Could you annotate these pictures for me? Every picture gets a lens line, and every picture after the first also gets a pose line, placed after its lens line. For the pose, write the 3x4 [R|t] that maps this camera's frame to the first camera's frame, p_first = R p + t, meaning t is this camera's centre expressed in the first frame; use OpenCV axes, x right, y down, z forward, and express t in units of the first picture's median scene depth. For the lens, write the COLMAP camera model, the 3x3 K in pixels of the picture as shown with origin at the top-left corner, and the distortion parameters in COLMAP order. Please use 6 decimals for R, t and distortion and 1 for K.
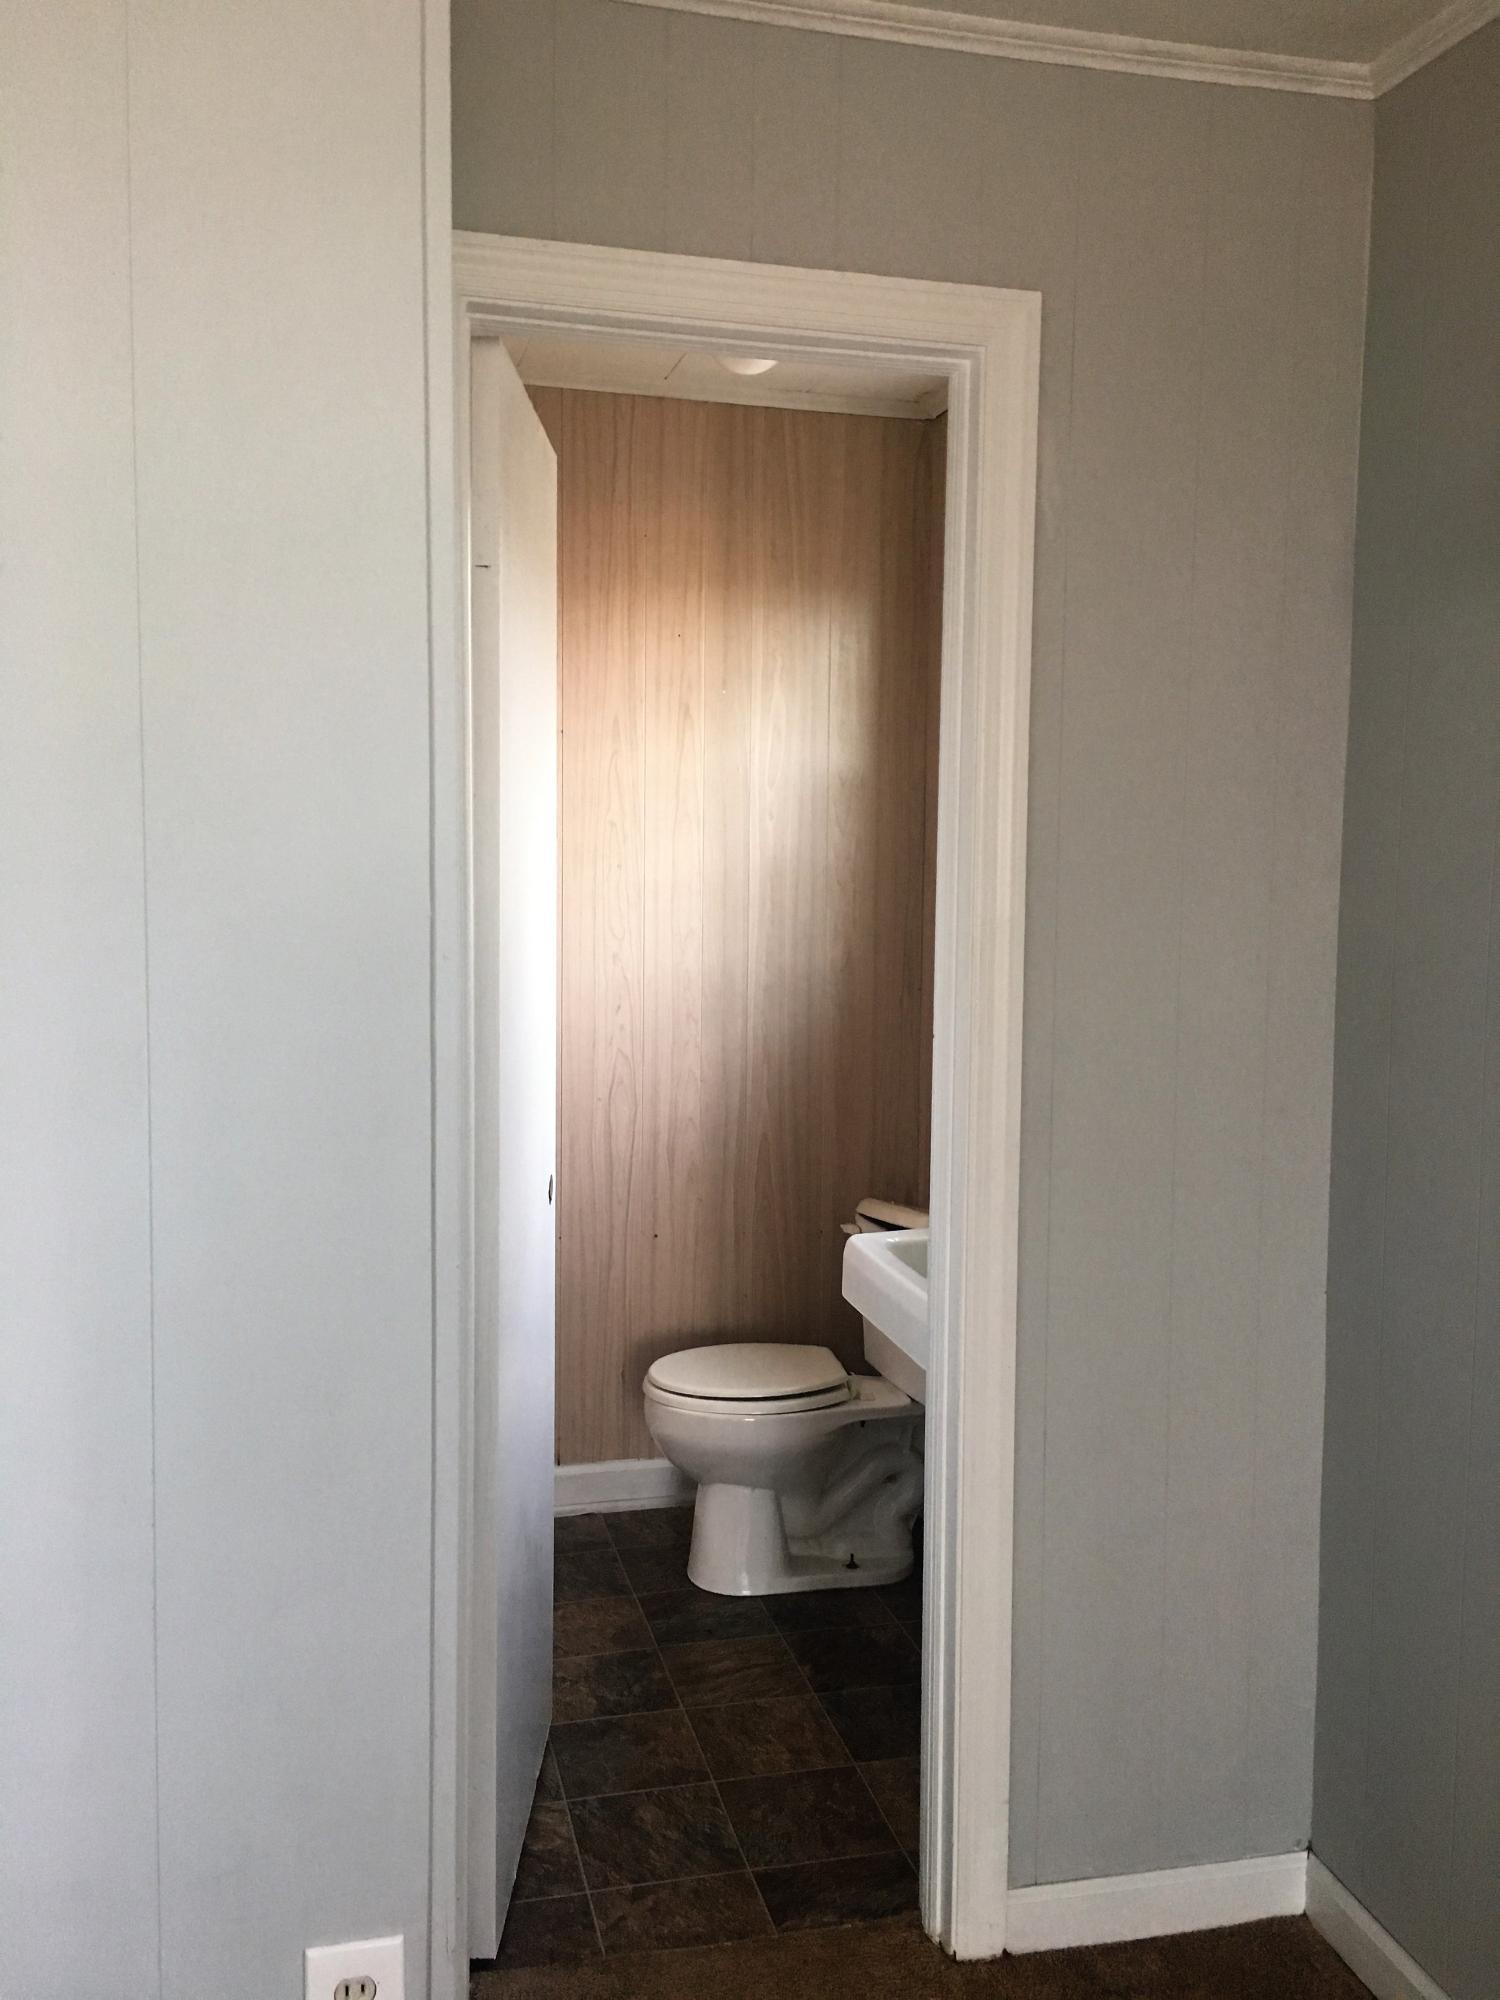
lens RADIAL K [[1698.7, 0, 750.7], [0, 1698.7, 999.5], [0, 0, 1]] dist [0.014356, -0.015026]
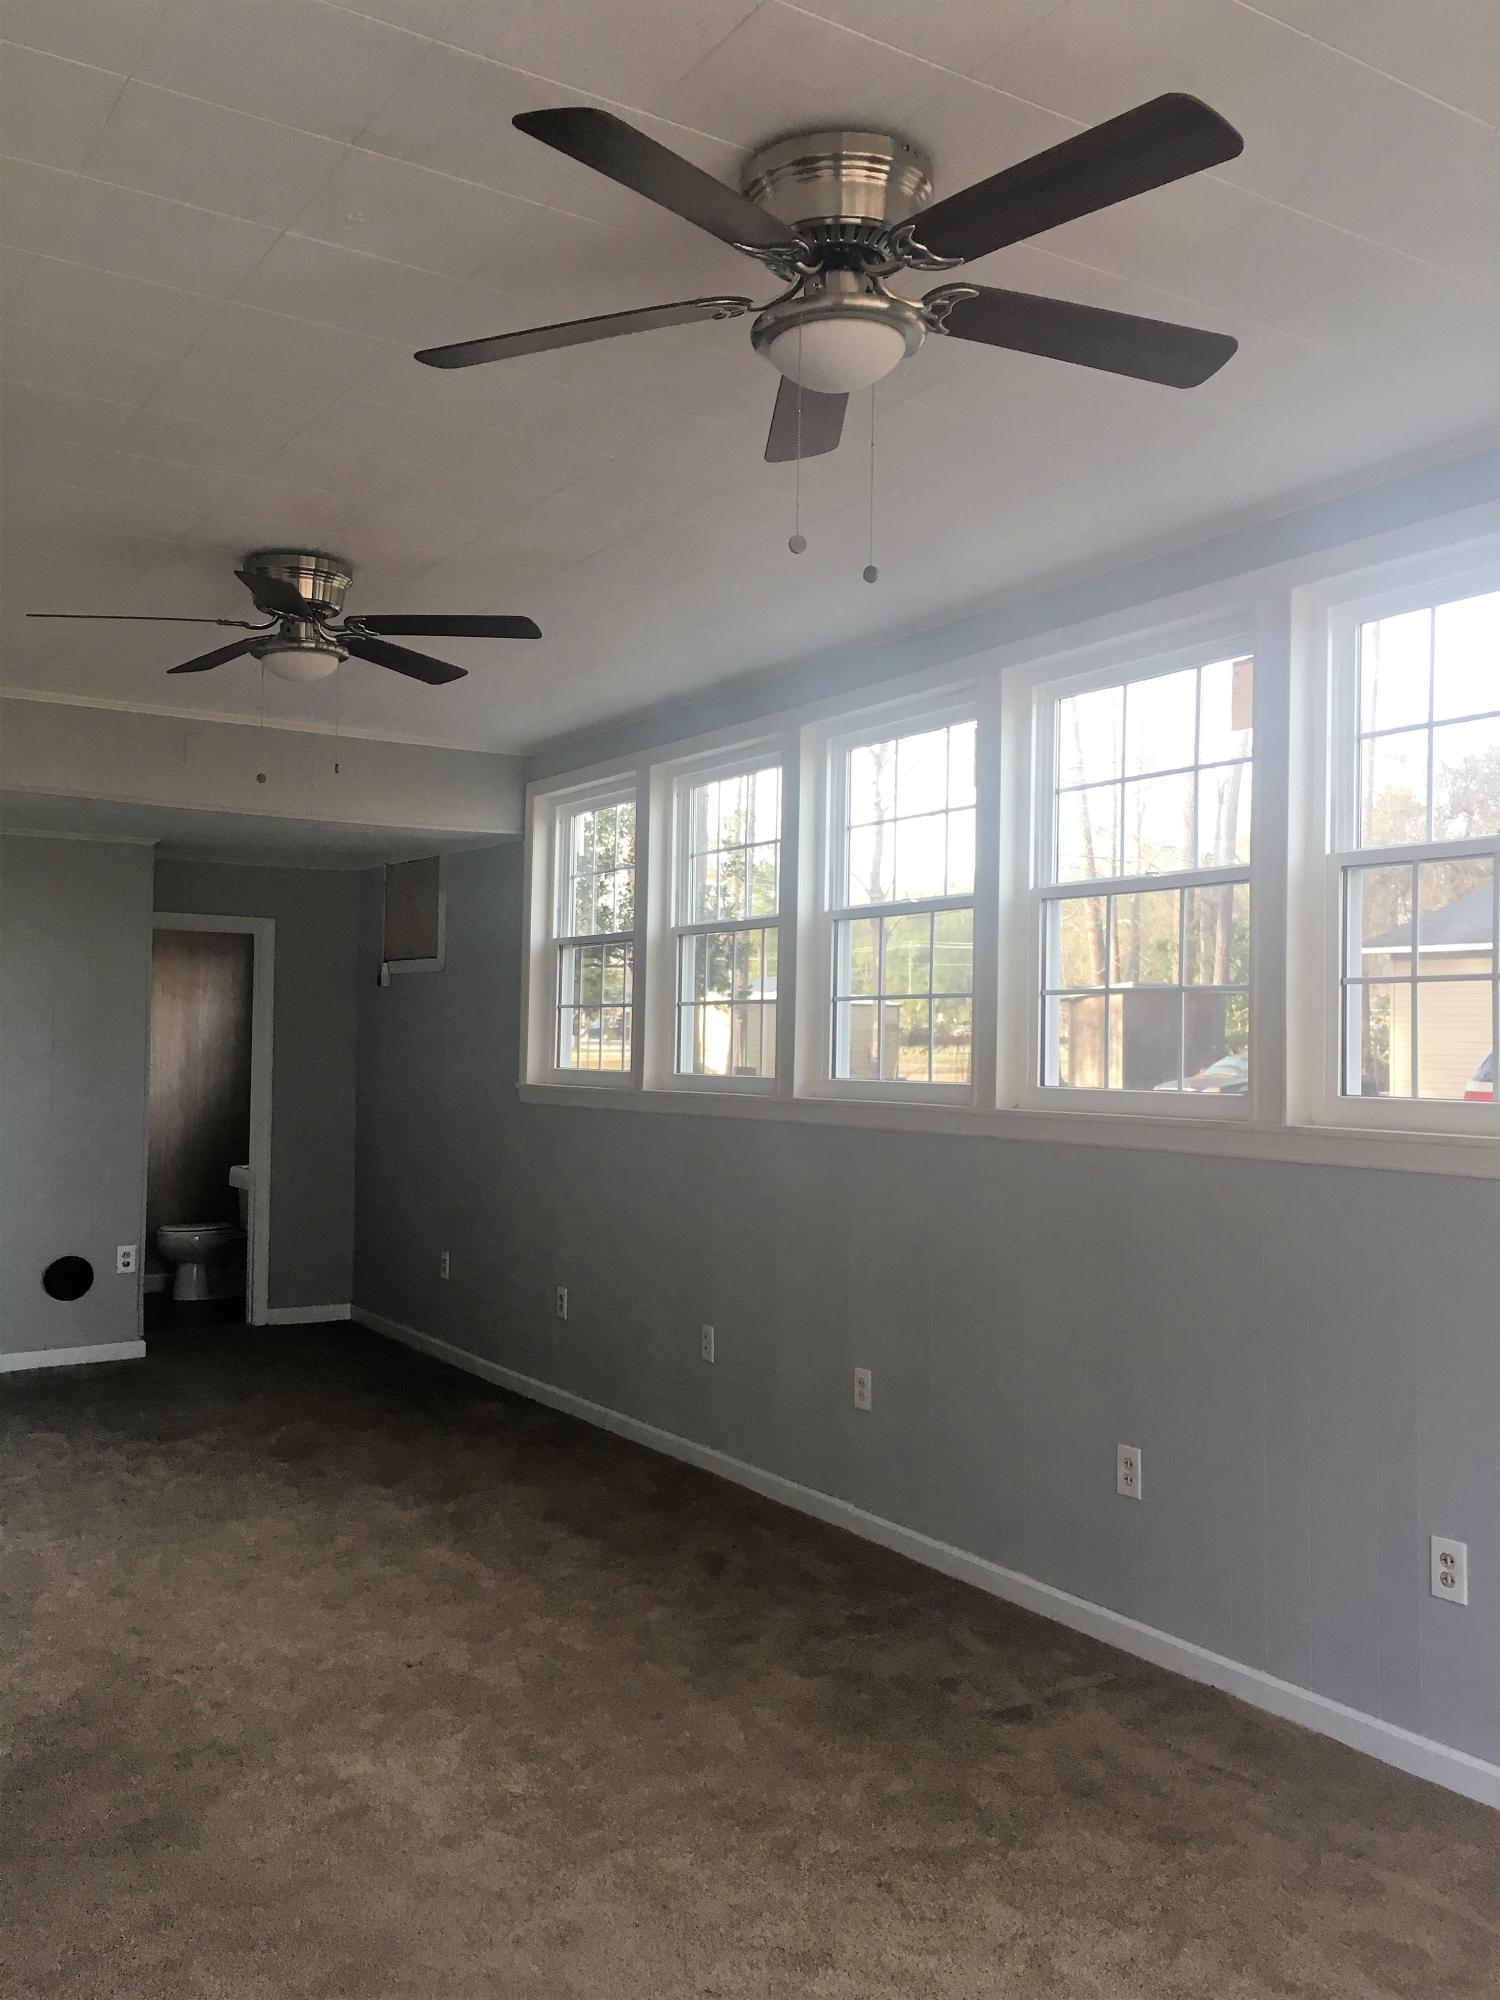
lens RADIAL K [[1698.7, 0, 751.8], [0, 1698.7, 1000.4], [0, 0, 1]] dist [0.014356, -0.015026]
pose [[0.943074, 0.017732, 0.332110, -0.109305], [0.019971, 0.993756, -0.109770, 0.267720], [-0.331983, 0.110154, 0.936832, -3.057076]]
